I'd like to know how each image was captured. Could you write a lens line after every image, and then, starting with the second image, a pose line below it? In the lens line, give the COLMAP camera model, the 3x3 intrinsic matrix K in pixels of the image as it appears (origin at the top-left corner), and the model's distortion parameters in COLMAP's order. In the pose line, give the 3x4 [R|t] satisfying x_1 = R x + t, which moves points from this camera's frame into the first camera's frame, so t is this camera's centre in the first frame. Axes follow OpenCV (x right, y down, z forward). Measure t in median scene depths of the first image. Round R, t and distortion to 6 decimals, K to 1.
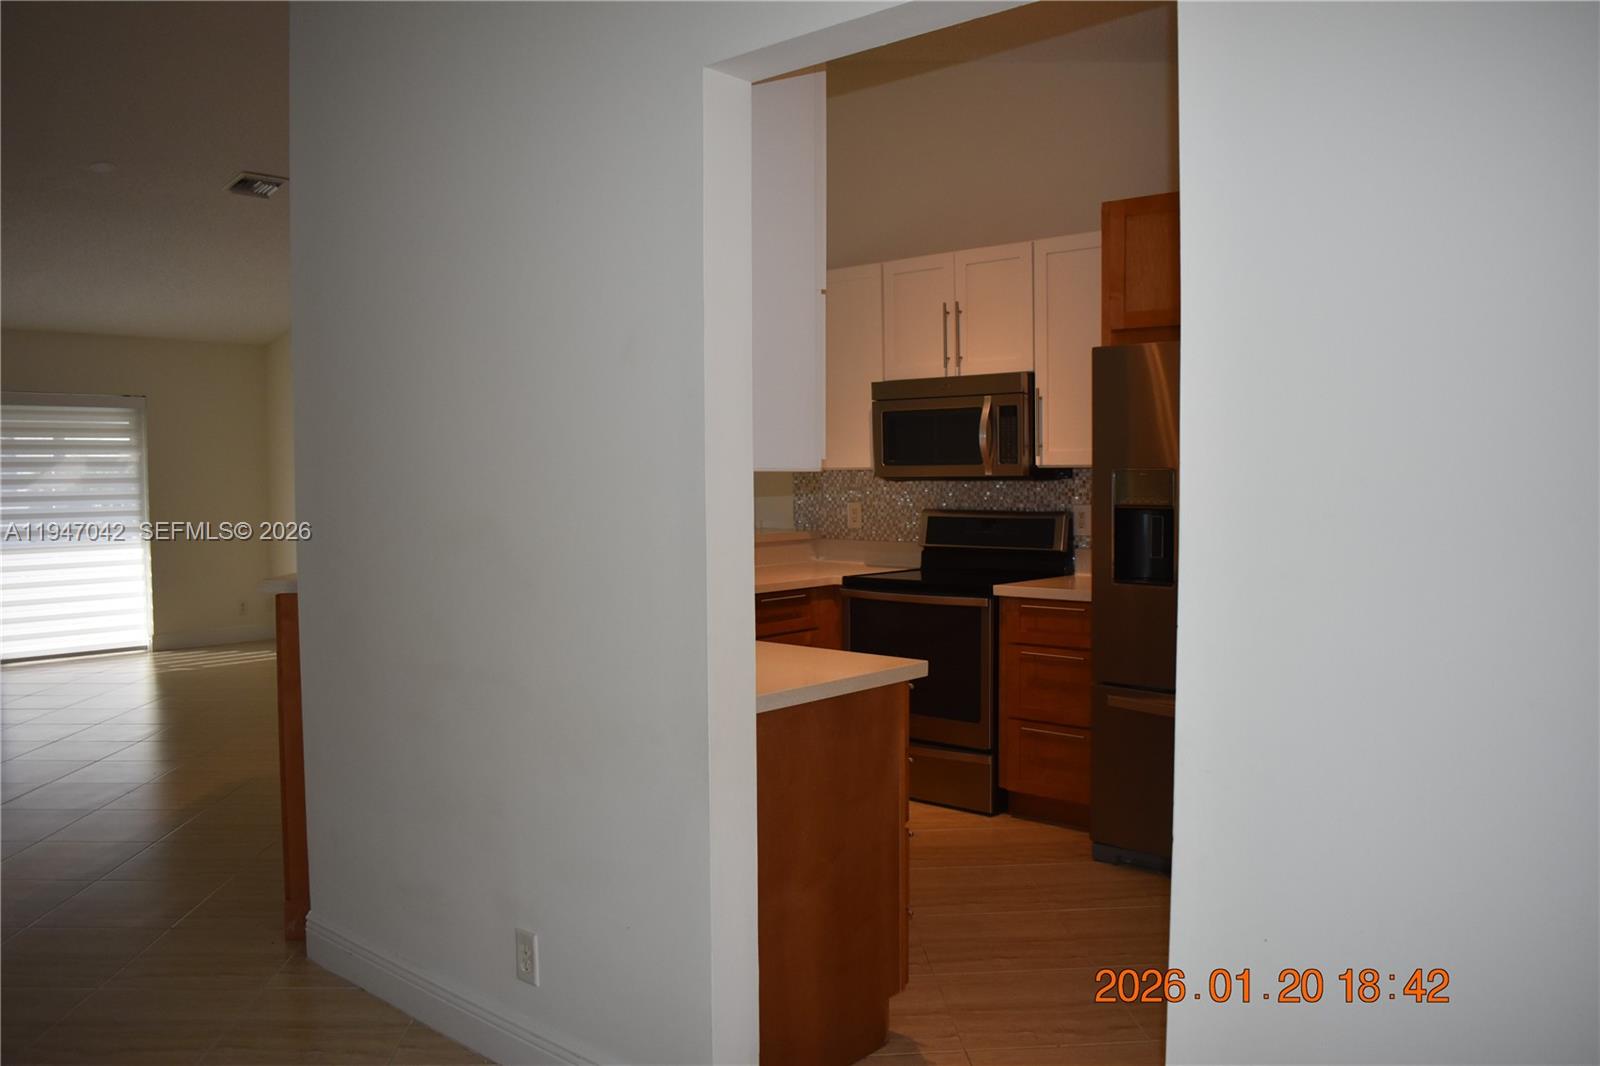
lens RADIAL K [[1229.9, 0, 800.0], [0, 1229.9, 533.0], [0, 0, 1]] dist [-0.087347, -0.005383]
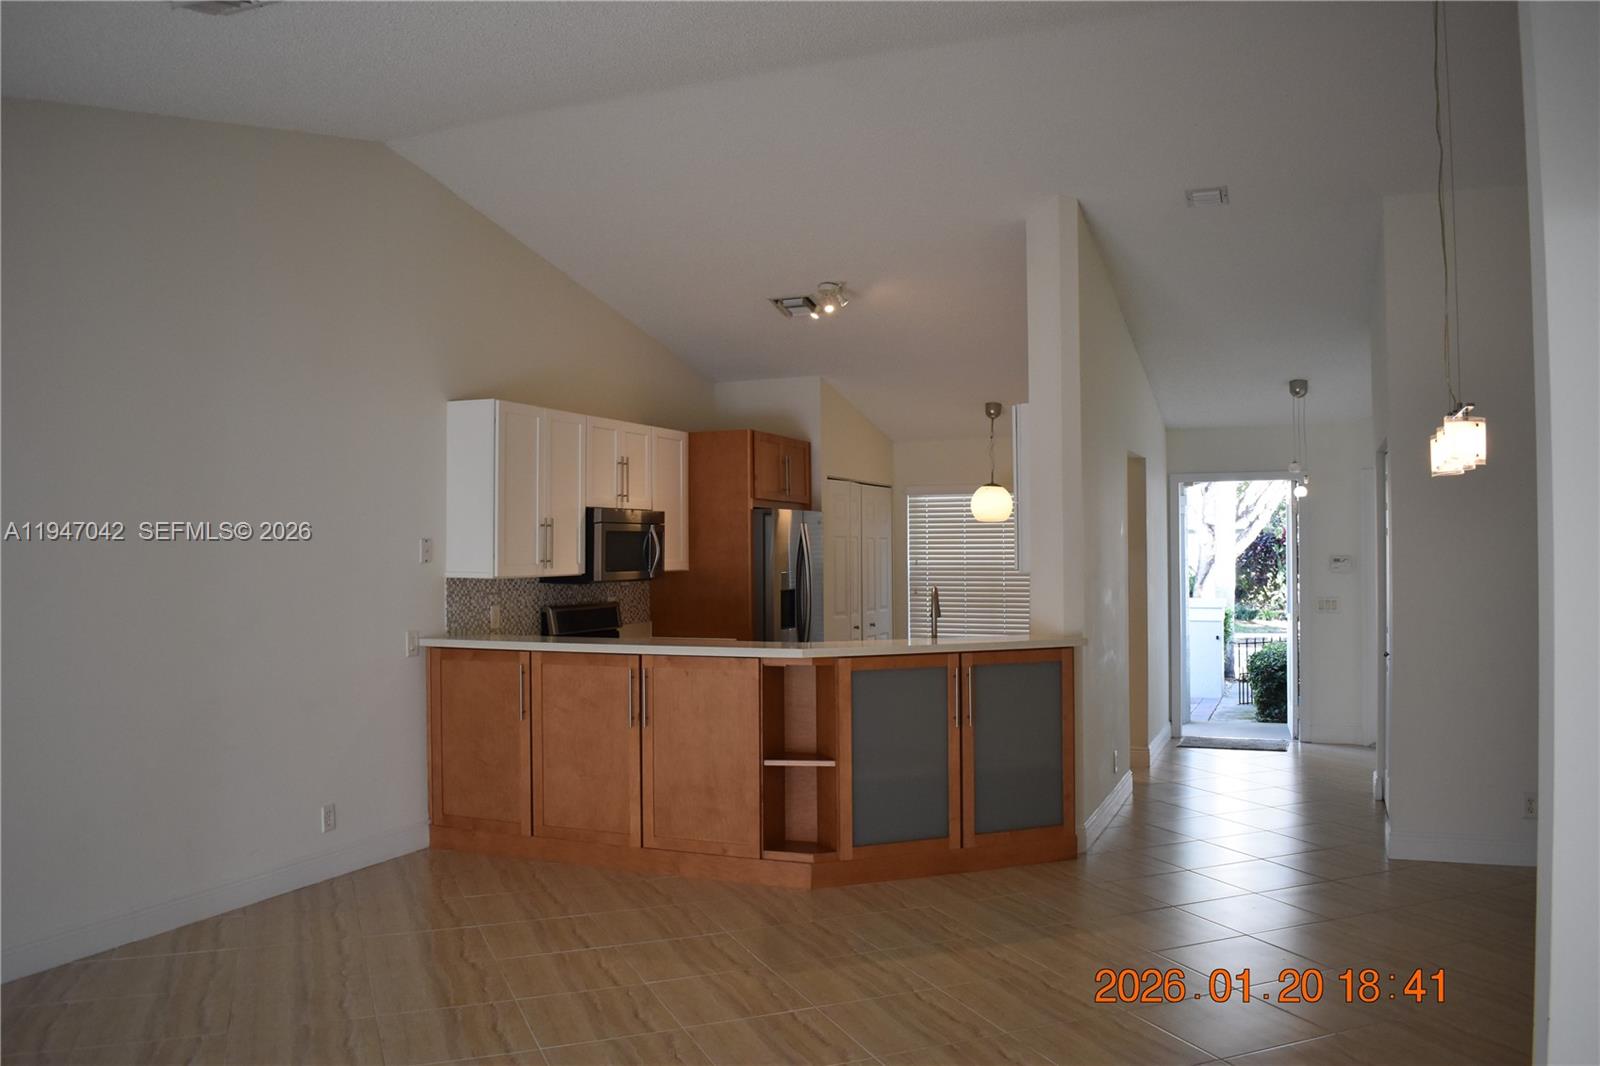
lens RADIAL K [[1229.9, 0, 800.0], [0, 1229.9, 533.0], [0, 0, 1]] dist [-0.087347, -0.005383]
pose [[-0.323522, 0.025450, 0.945878, -1.280153], [0.058318, 0.998274, -0.006913, -0.077743], [-0.944422, 0.052925, -0.324448, 1.268625]]
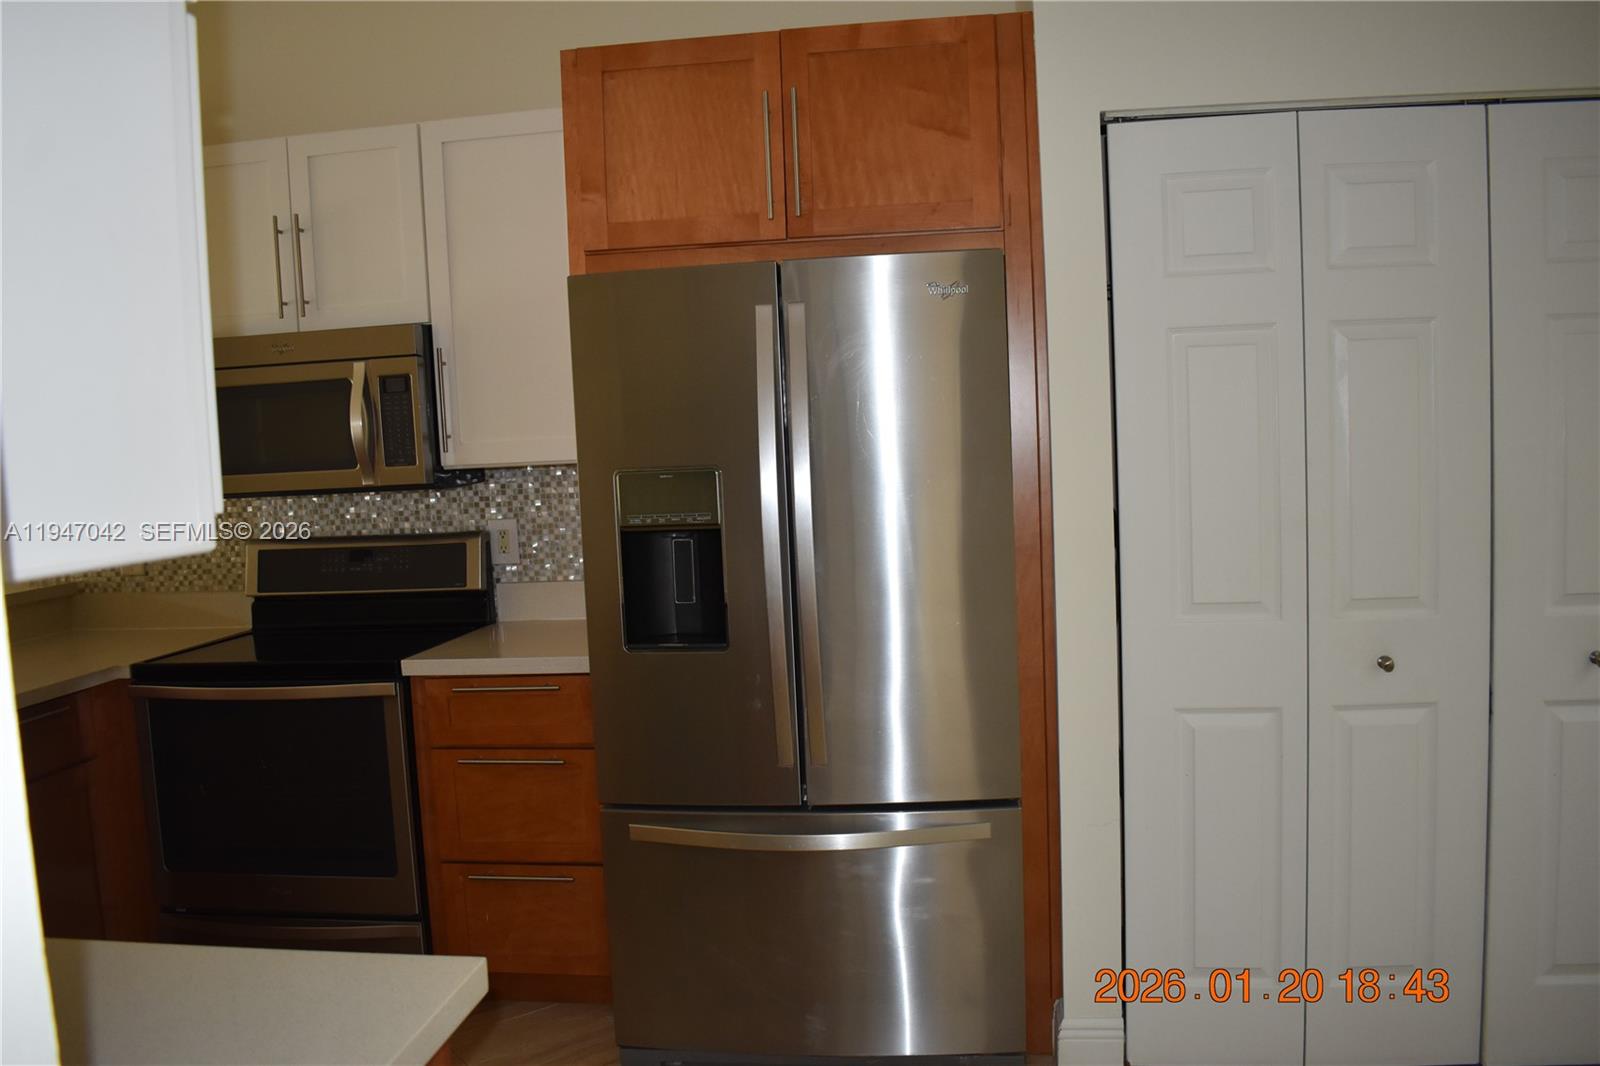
lens RADIAL K [[1229.9, 0, 800.0], [0, 1229.9, 533.0], [0, 0, 1]] dist [-0.087347, -0.005383]
pose [[0.828935, -0.073577, 0.554484, -0.013108], [0.066214, 0.997248, 0.033341, -0.027431], [-0.555412, 0.009077, 0.831526, 0.334783]]
